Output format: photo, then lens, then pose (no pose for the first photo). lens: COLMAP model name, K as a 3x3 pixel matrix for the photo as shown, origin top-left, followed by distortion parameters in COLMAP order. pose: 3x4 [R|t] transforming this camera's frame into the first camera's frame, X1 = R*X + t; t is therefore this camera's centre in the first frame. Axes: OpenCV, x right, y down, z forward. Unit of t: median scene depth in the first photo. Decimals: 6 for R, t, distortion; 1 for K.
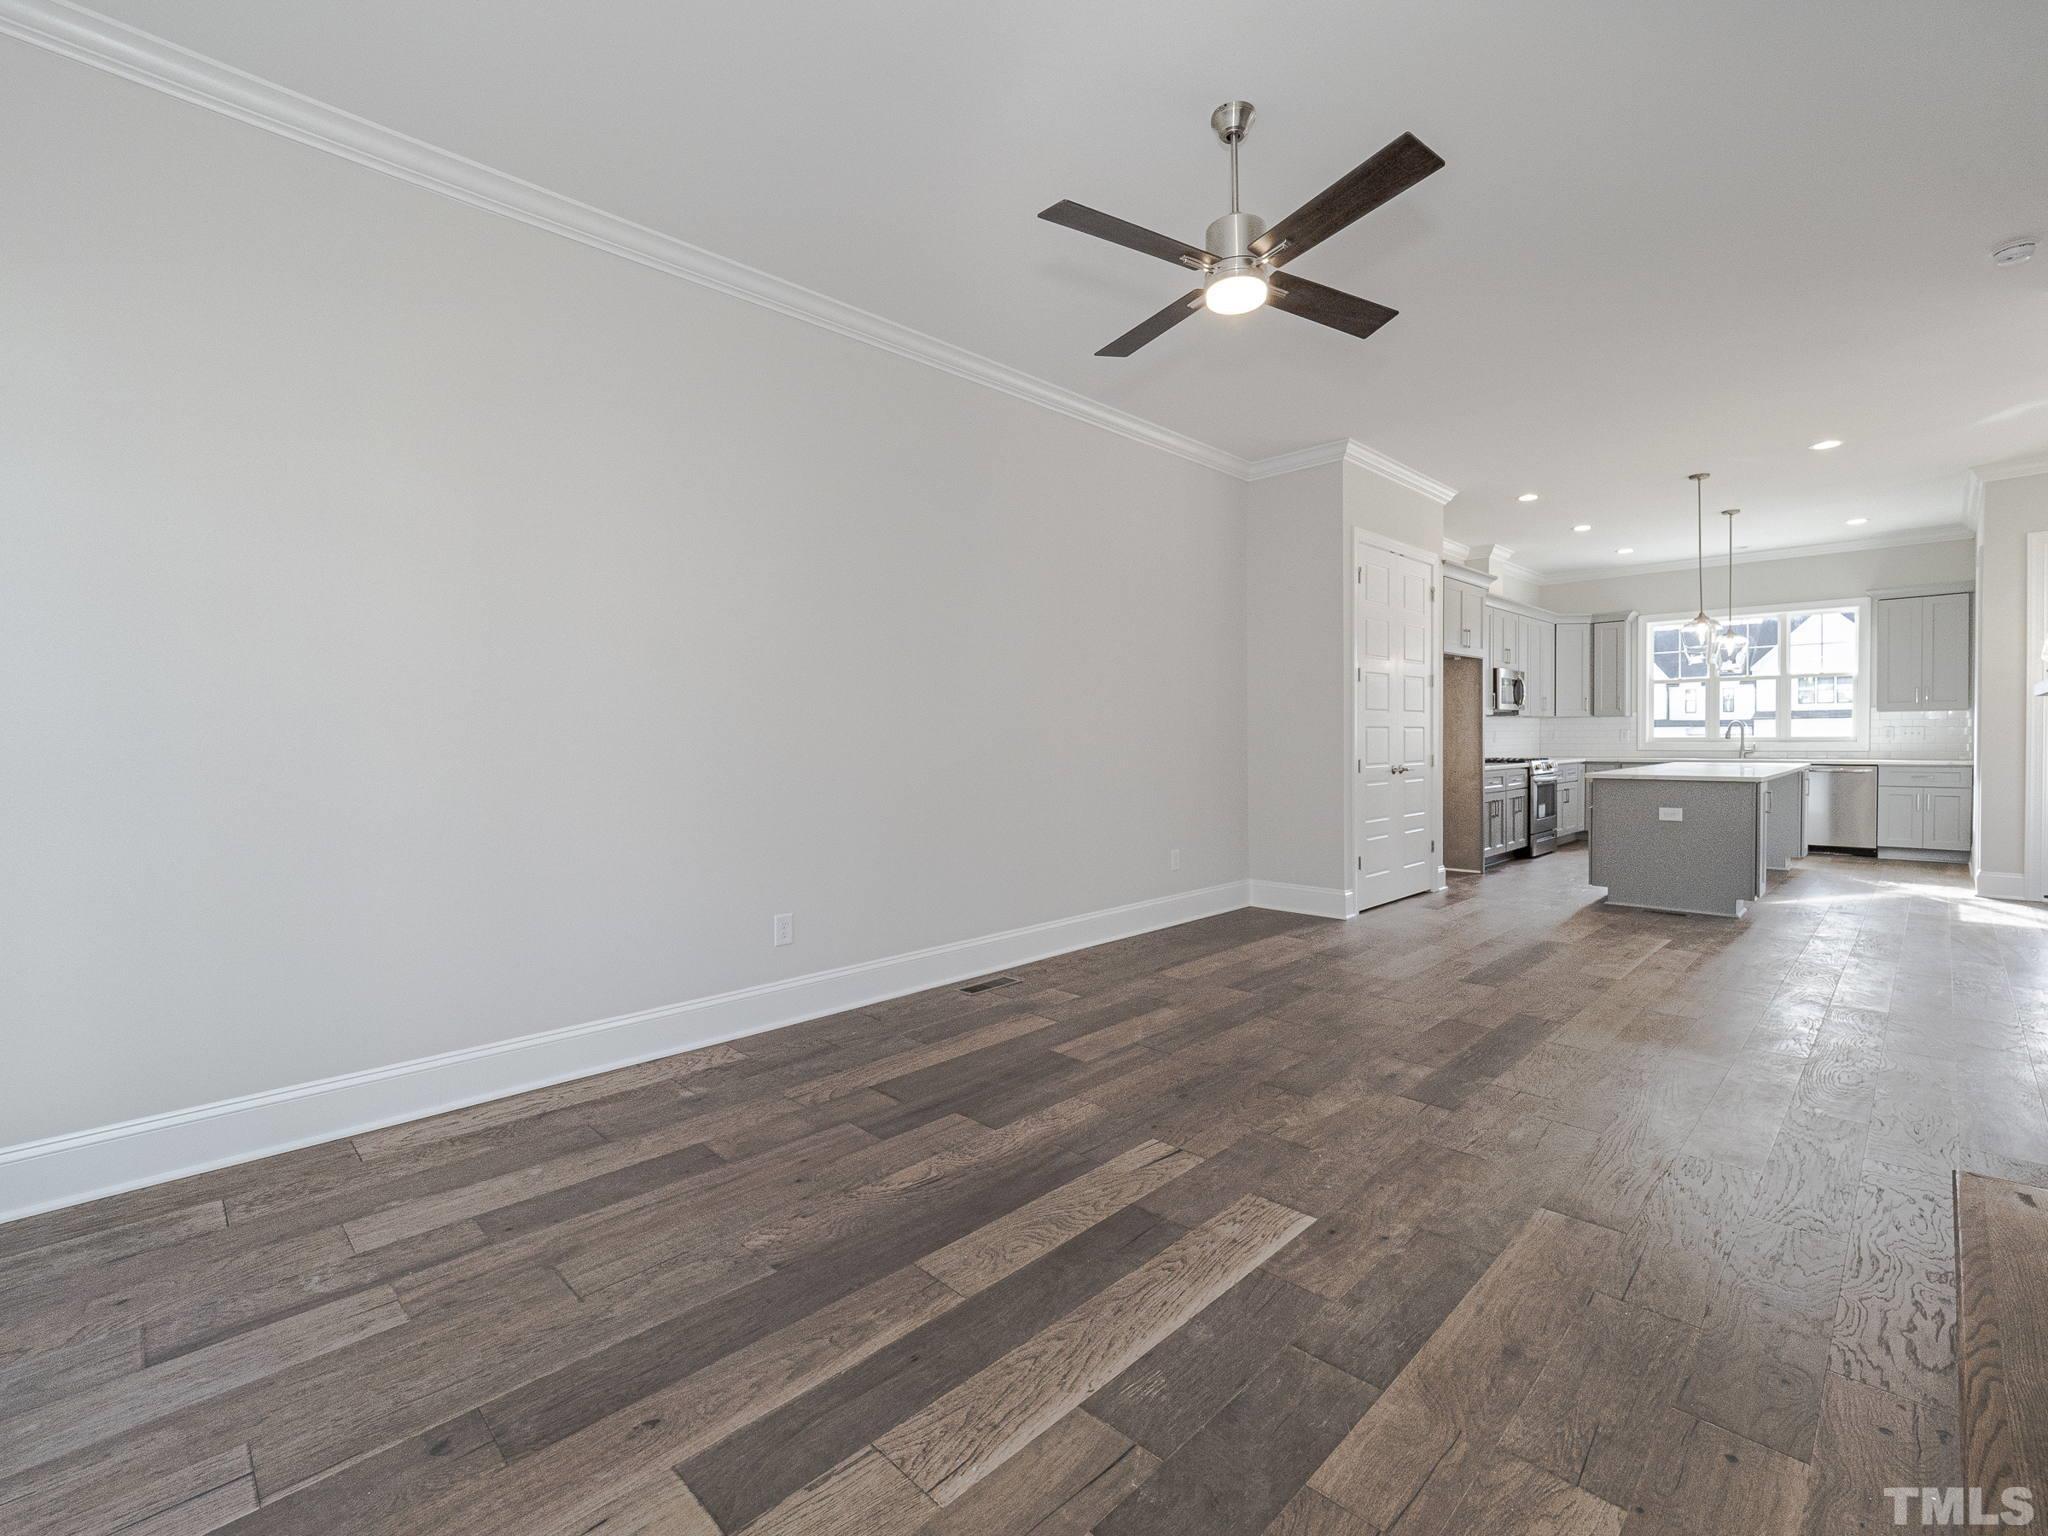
lens RADIAL K [[925.9, 0, 1055.4], [0, 925.9, 732.9], [0, 0, 1]] dist [0.003732, -0.001804]
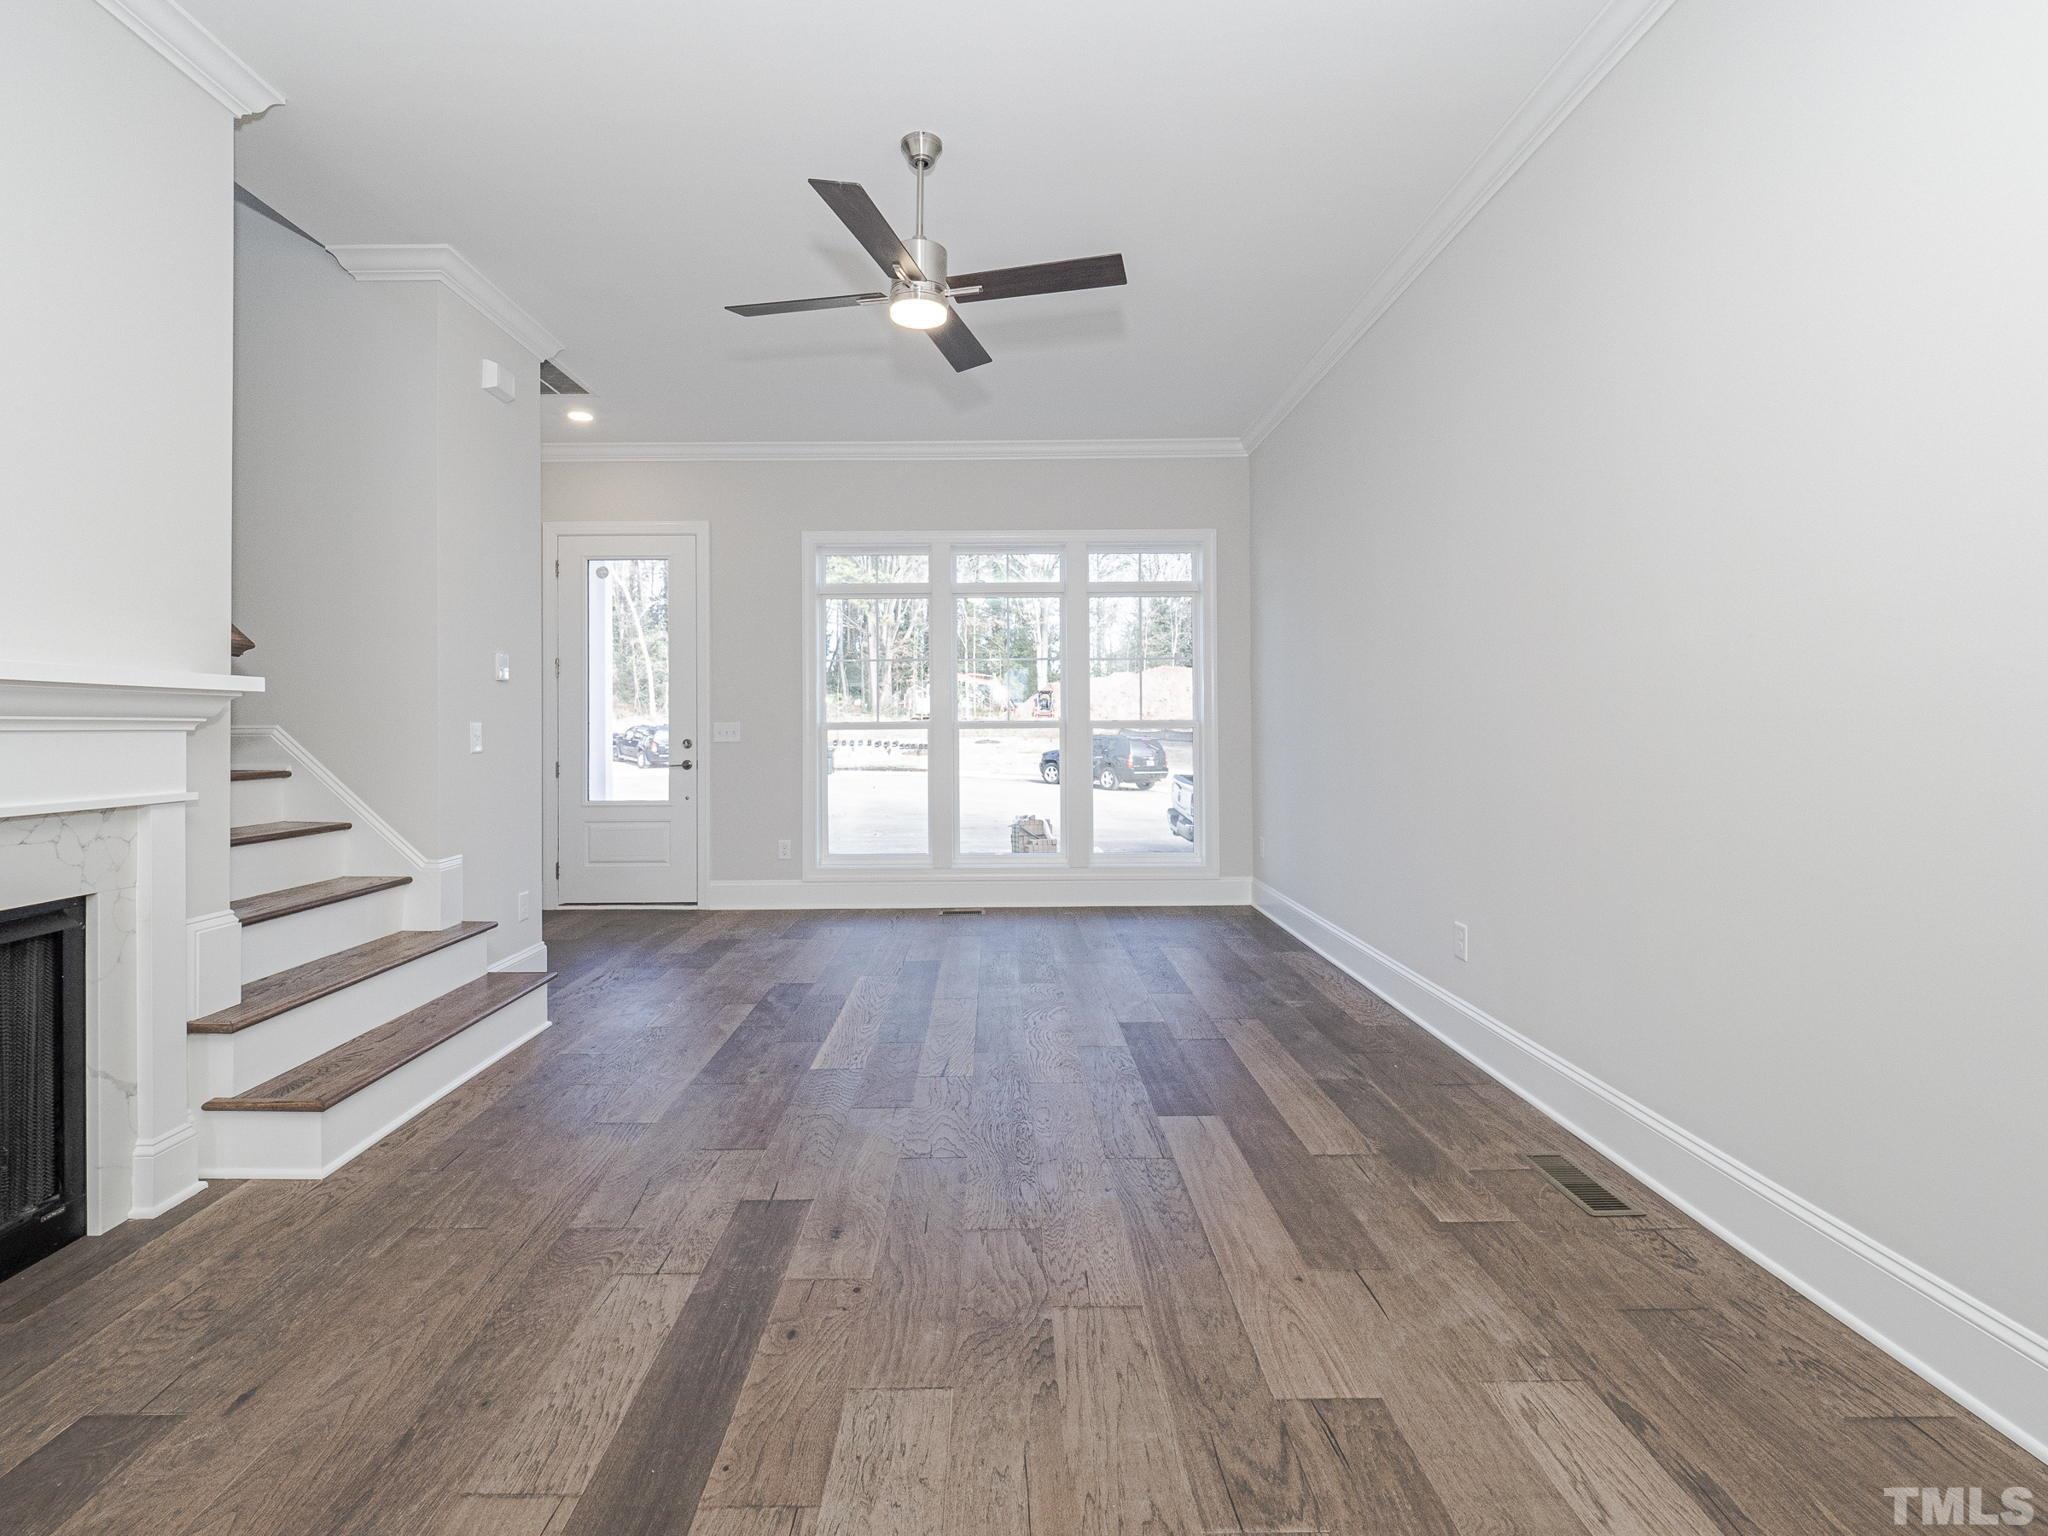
lens RADIAL K [[925.9, 0, 1000.9], [0, 925.9, 717.2], [0, 0, 1]] dist [0.003732, -0.001804]
pose [[-0.721332, 0.002489, -0.692585, 0.884218], [0.012629, 0.999875, -0.009560, 0.000063], [0.692475, -0.015642, -0.721273, 1.873757]]
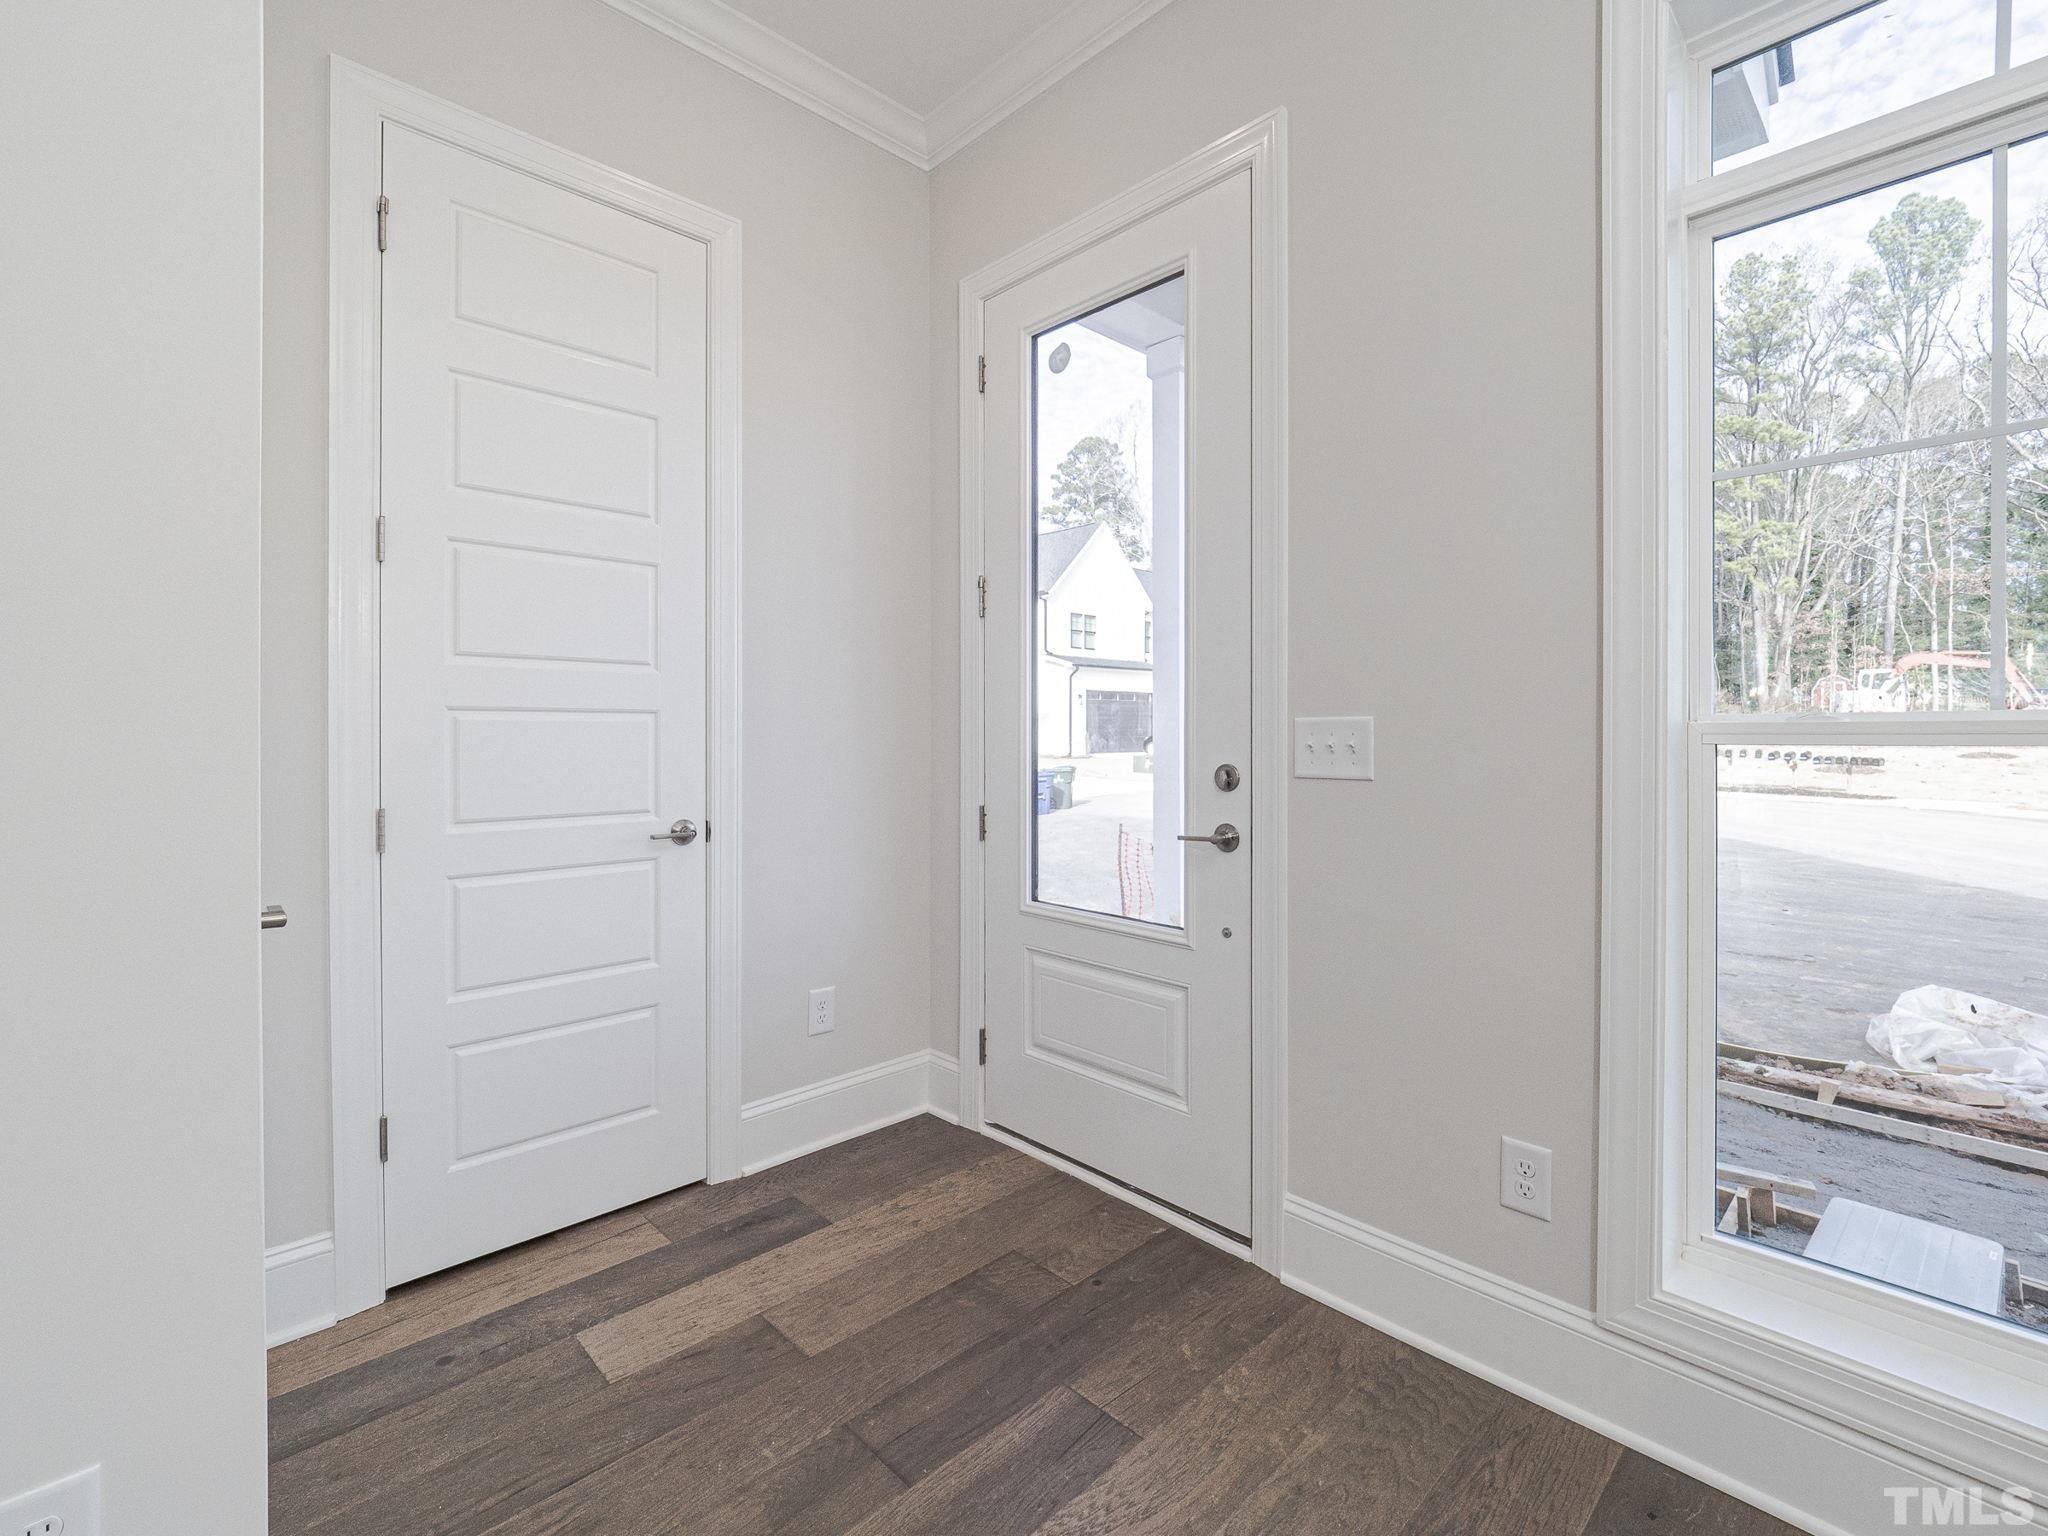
lens RADIAL K [[925.9, 0, 1024.8], [0, 925.9, 733.9], [0, 0, 1]] dist [0.003732, -0.001804]
pose [[-0.999218, 0.004470, 0.039278, 0.020595], [0.004406, 0.999989, -0.001716, -0.002921], [-0.039285, -0.001541, -0.999227, 0.518494]]
